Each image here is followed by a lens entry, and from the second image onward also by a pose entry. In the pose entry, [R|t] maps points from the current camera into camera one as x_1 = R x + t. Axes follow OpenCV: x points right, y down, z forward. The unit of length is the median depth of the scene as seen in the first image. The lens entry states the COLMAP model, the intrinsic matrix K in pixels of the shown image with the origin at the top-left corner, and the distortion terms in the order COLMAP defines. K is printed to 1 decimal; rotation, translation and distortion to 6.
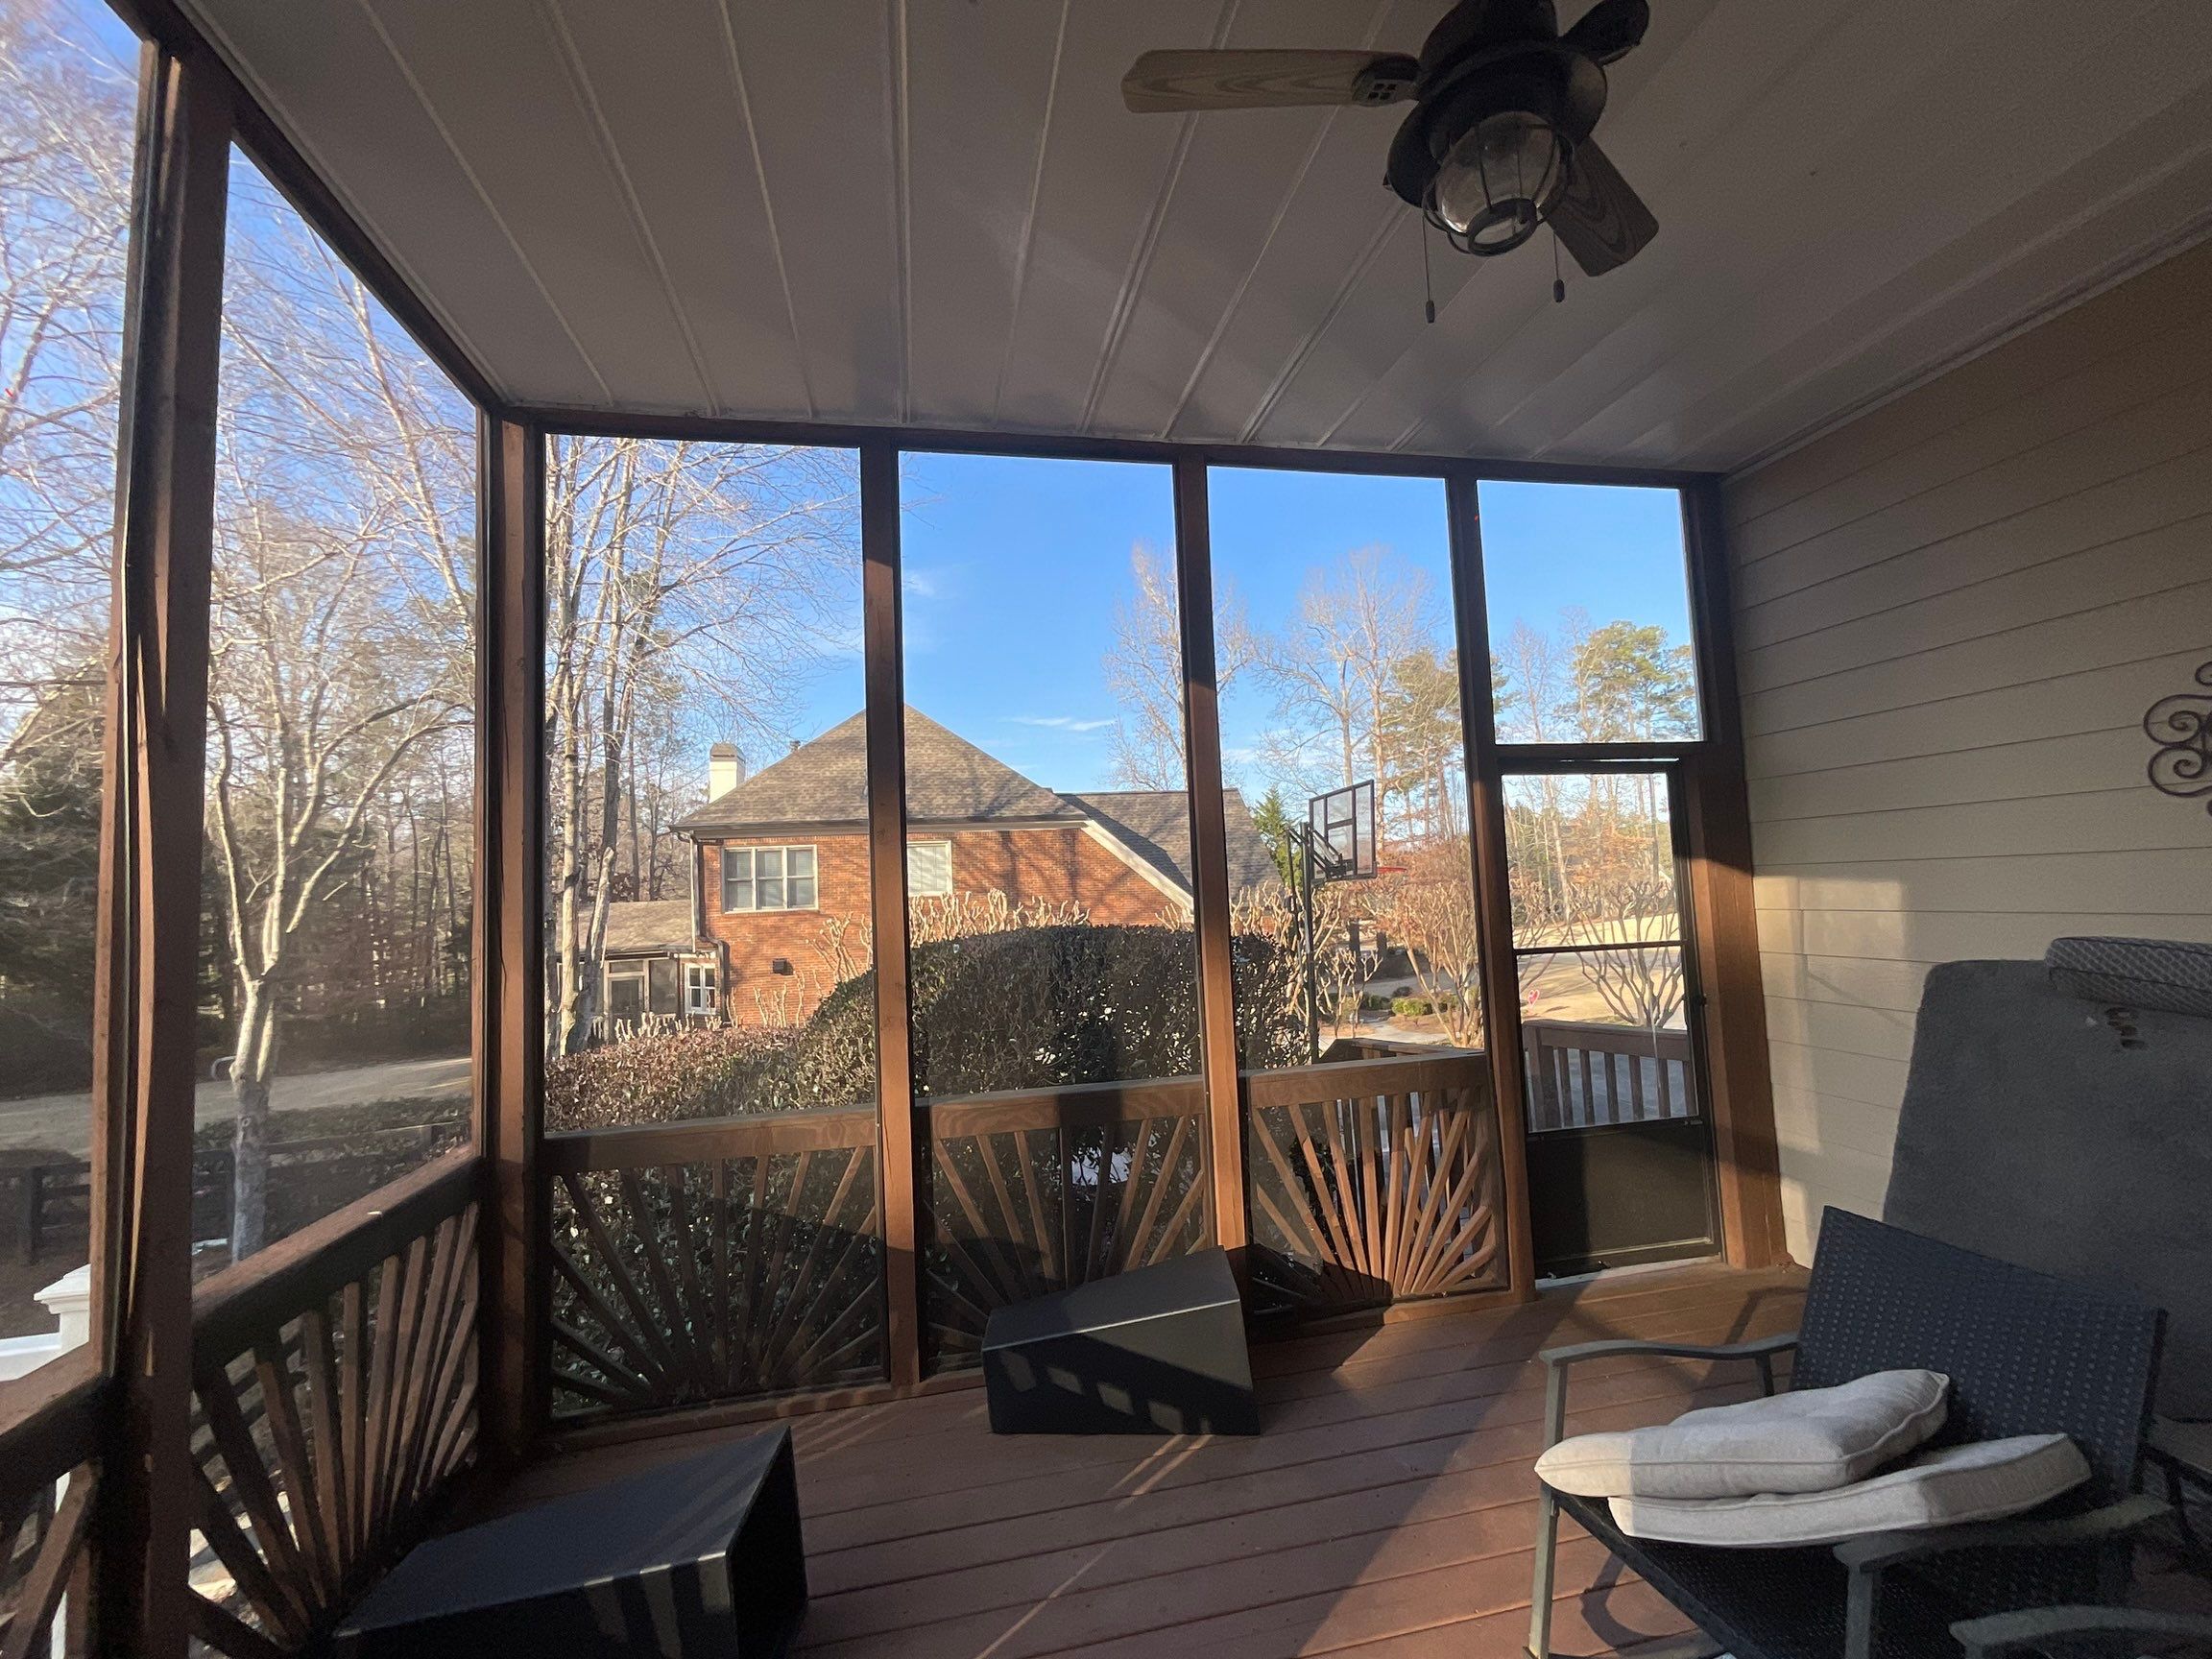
lens RADIAL K [[899.2, 0, 1108.1], [0, 899.2, 825.4], [0, 0, 1]] dist [0.000011, 0.000113]
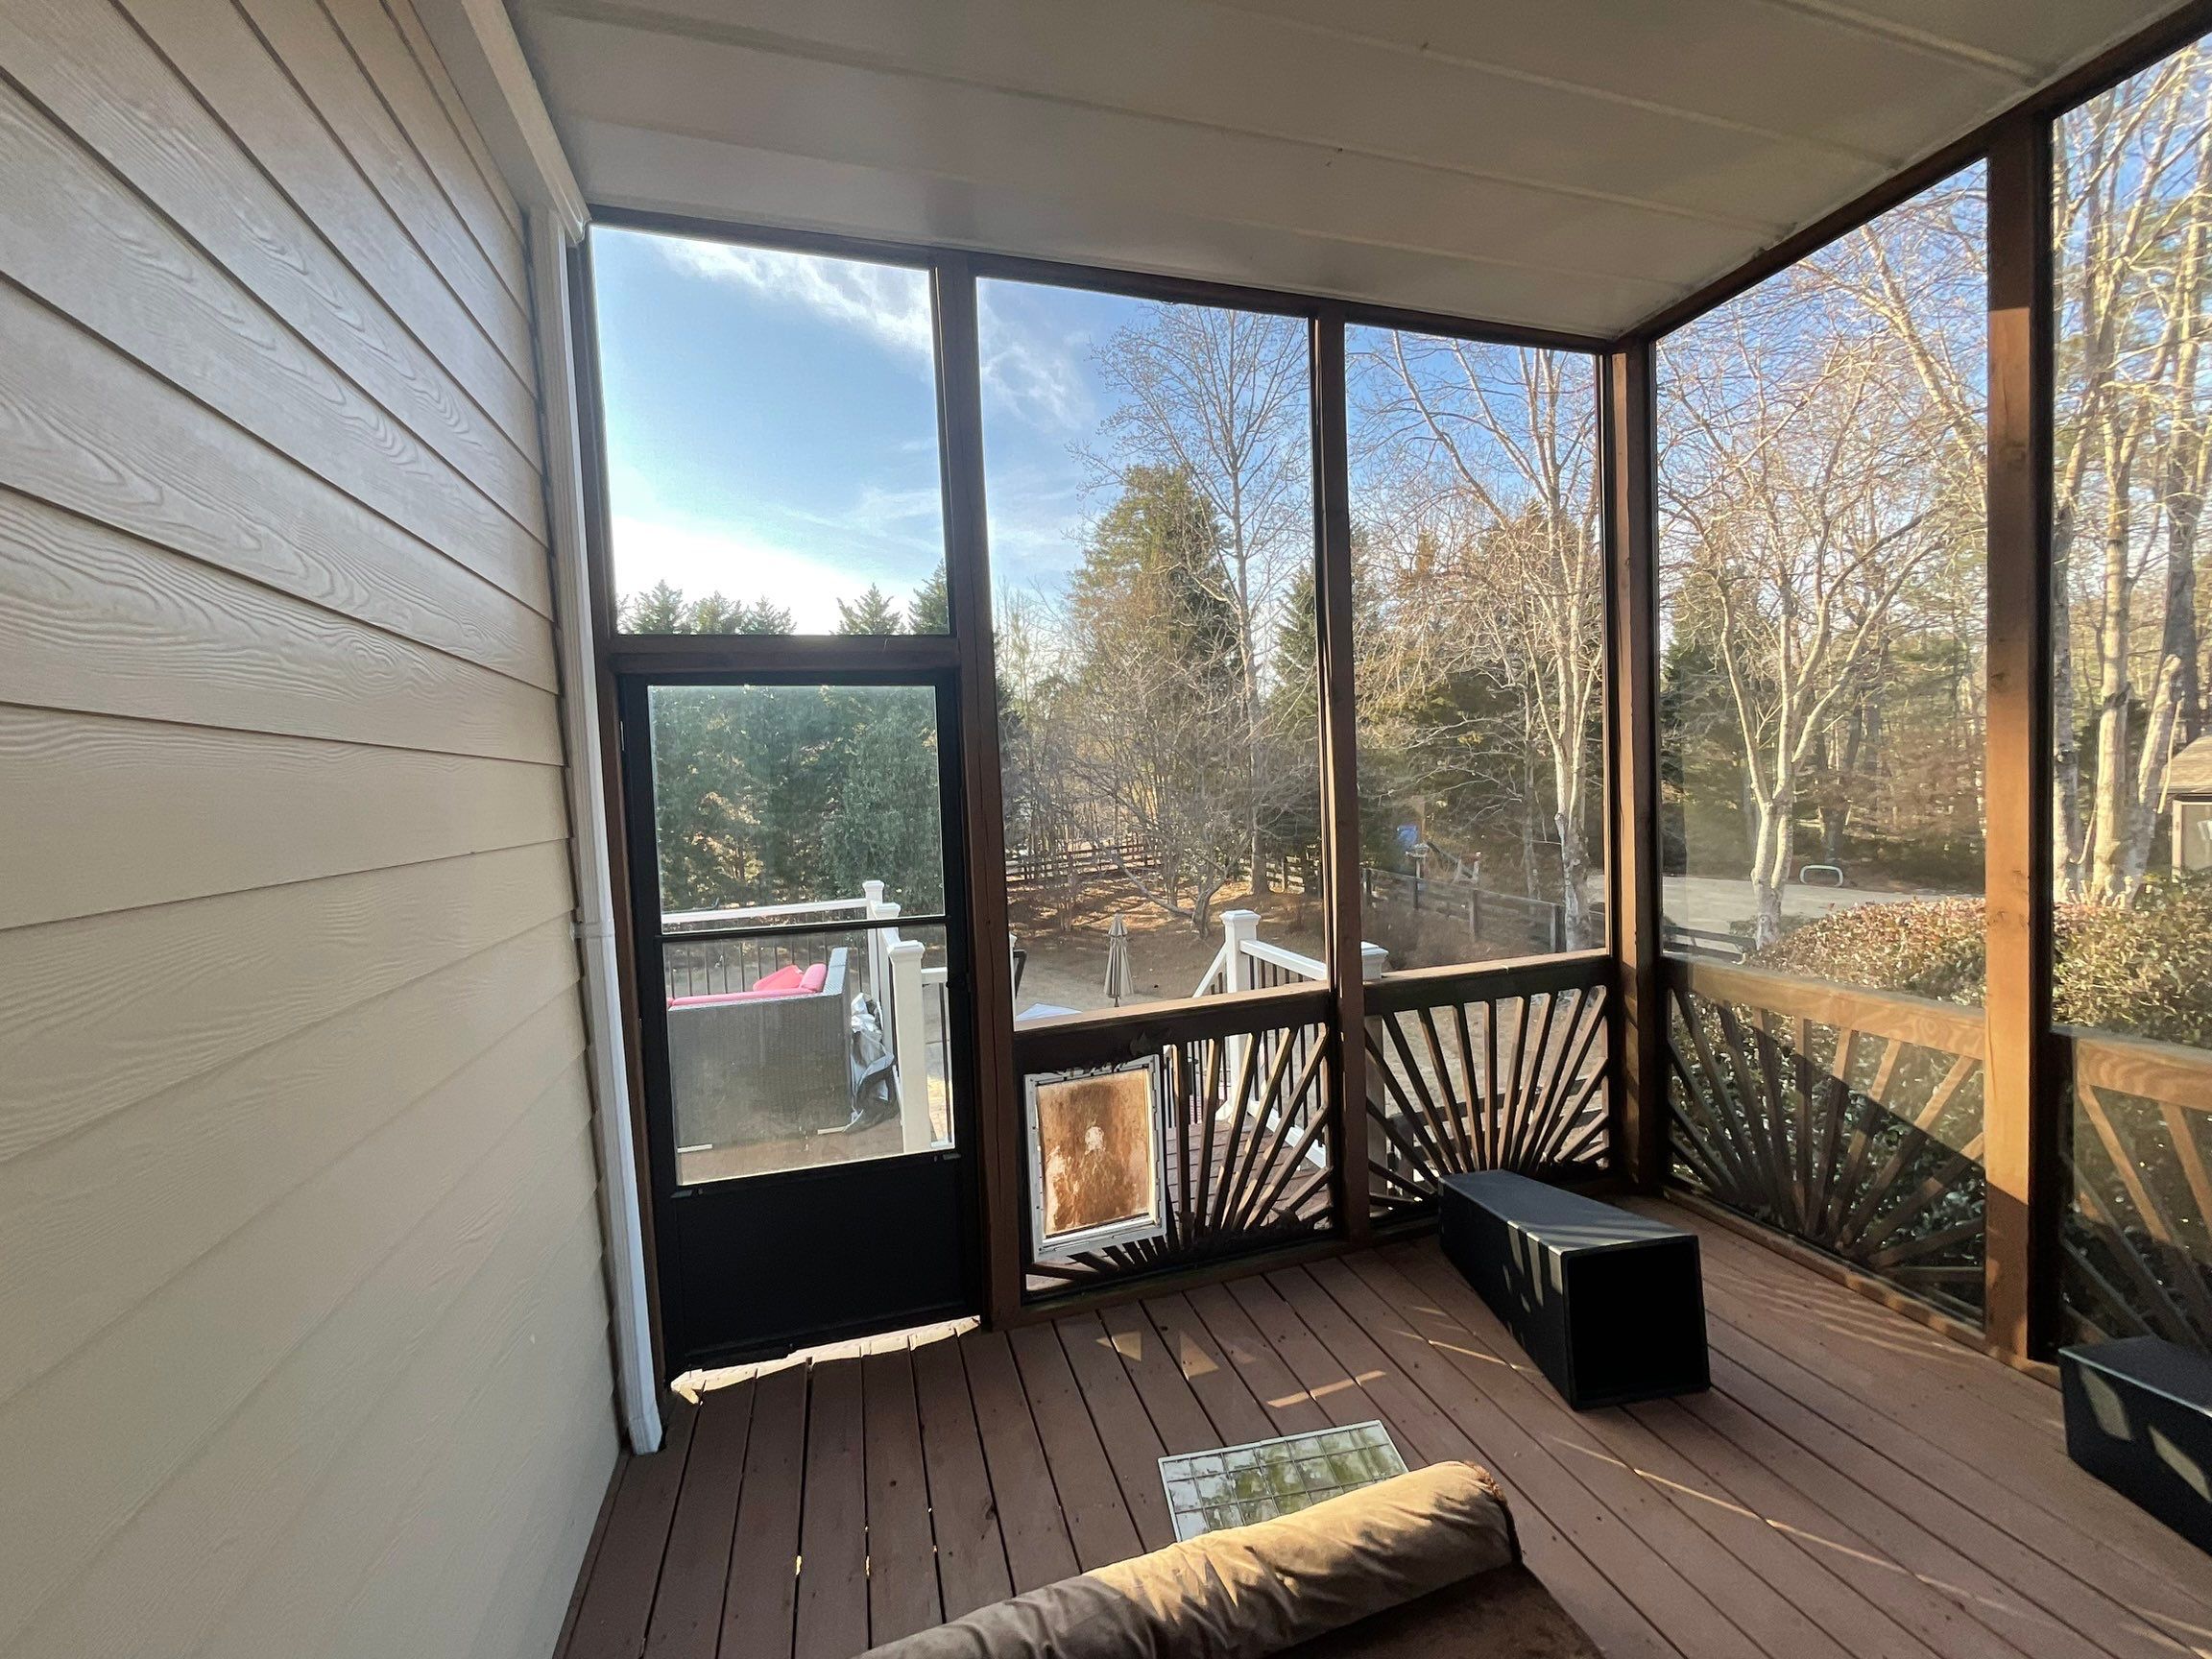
lens RADIAL K [[900.4, 0, 1106.0], [0, 900.4, 829.5], [0, 0, 1]] dist [0.001100, 0.014133]
pose [[0.106436, 0.092463, -0.990011, 0.482016], [0.108745, 0.988612, 0.104023, -0.030631], [0.988355, -0.118731, 0.095169, 0.153579]]
